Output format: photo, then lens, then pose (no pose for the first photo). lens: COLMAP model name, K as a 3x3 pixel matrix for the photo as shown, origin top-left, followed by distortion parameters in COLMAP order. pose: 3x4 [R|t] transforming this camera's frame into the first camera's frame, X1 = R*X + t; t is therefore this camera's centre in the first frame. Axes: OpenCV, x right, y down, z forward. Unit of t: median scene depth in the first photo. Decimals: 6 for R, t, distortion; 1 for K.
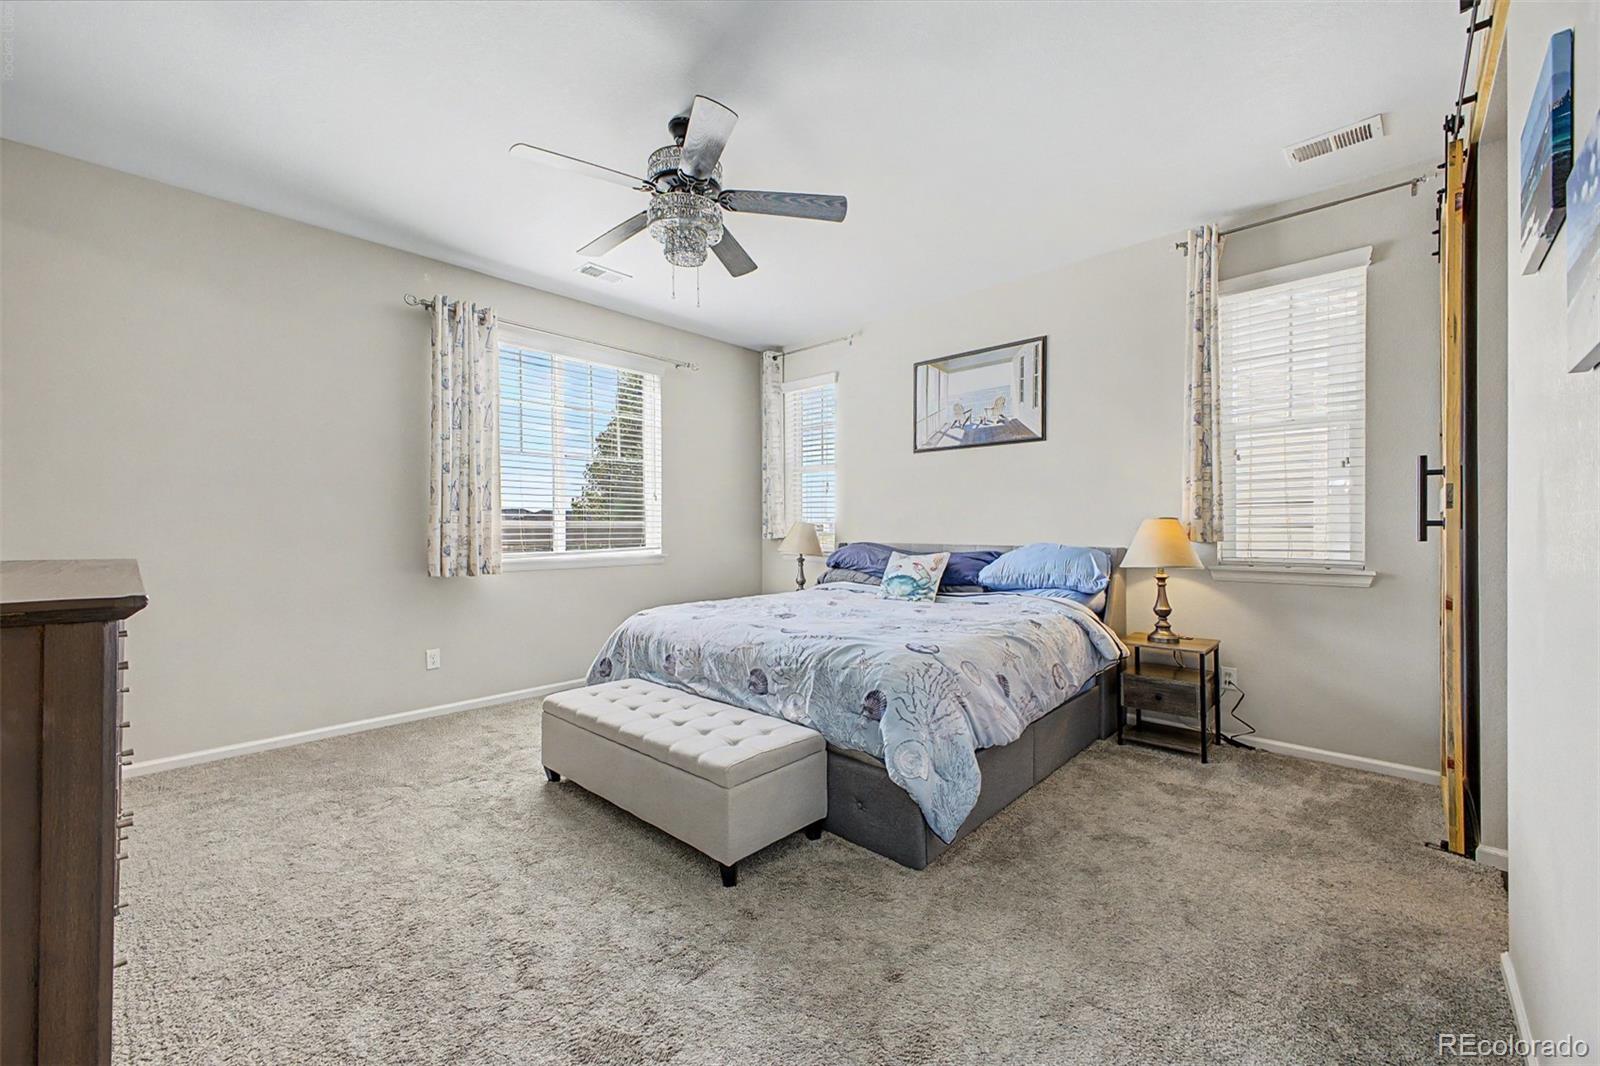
lens RADIAL K [[634.4, 0, 810.0], [0, 634.4, 529.9], [0, 0, 1]] dist [0.018860, -0.005512]
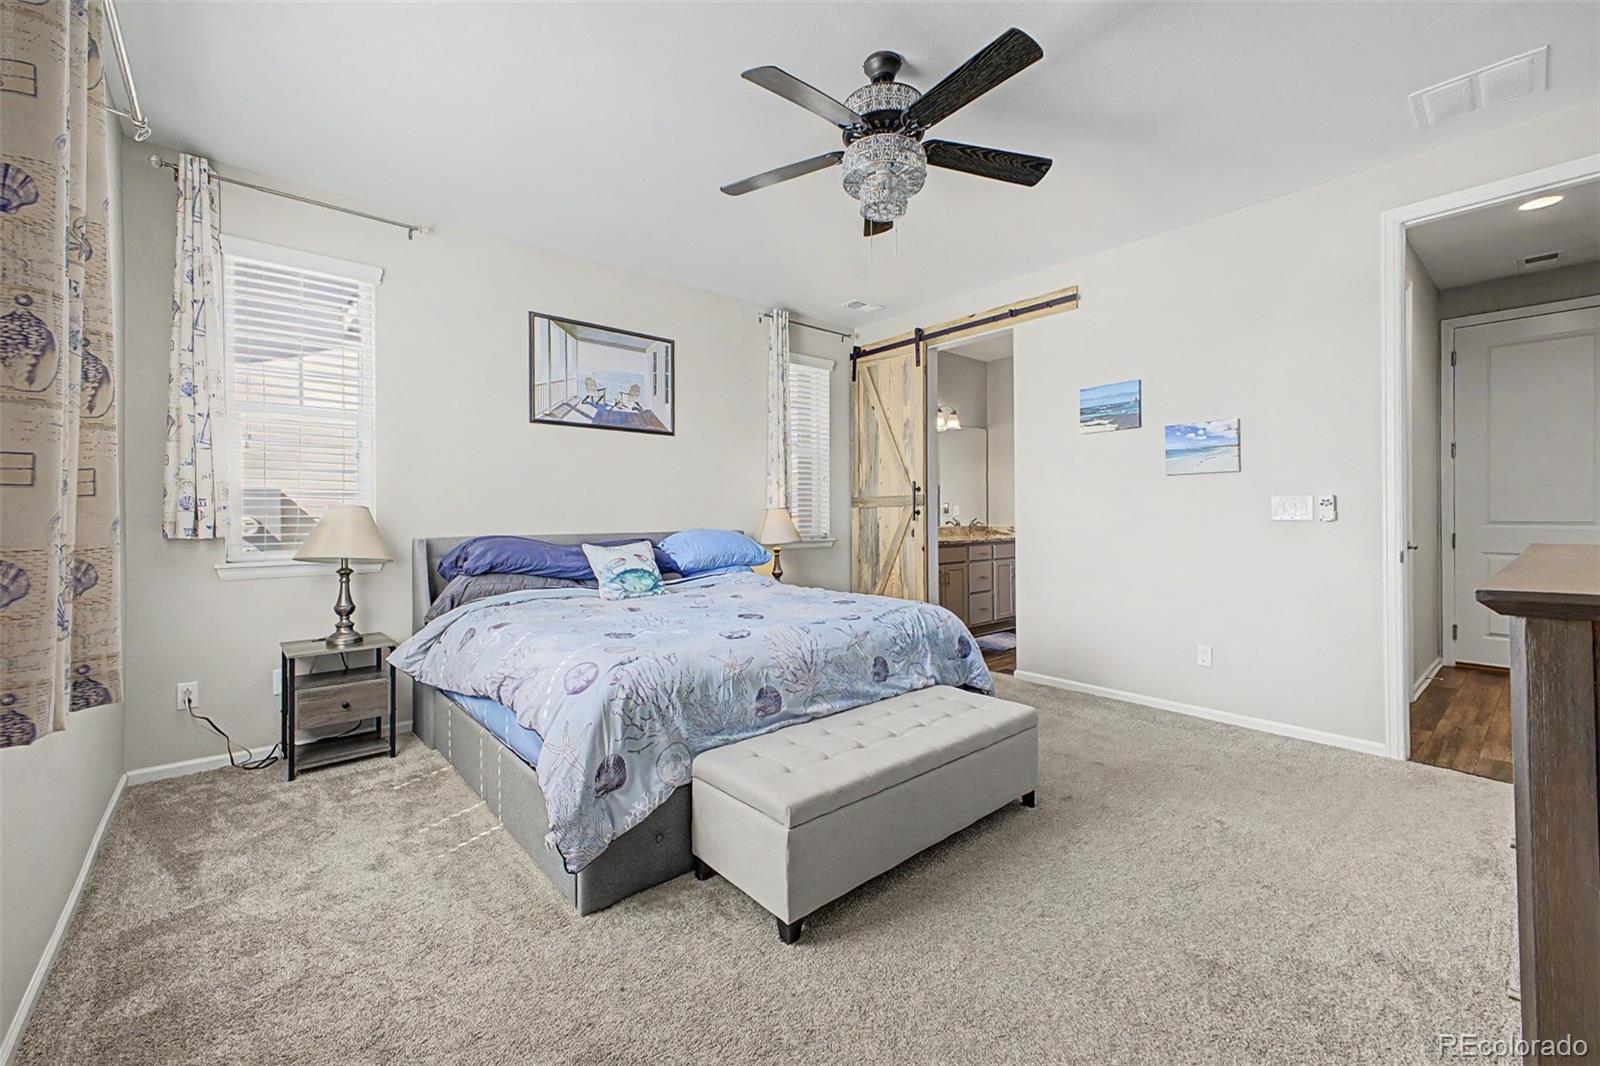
lens RADIAL K [[634.4, 0, 814.3], [0, 634.4, 517.0], [0, 0, 1]] dist [0.018860, -0.005512]
pose [[0.109530, -0.002894, 0.993979, -0.664875], [0.005422, 0.999983, 0.002314, -0.000998], [-0.993969, 0.005136, 0.109544, 0.612114]]
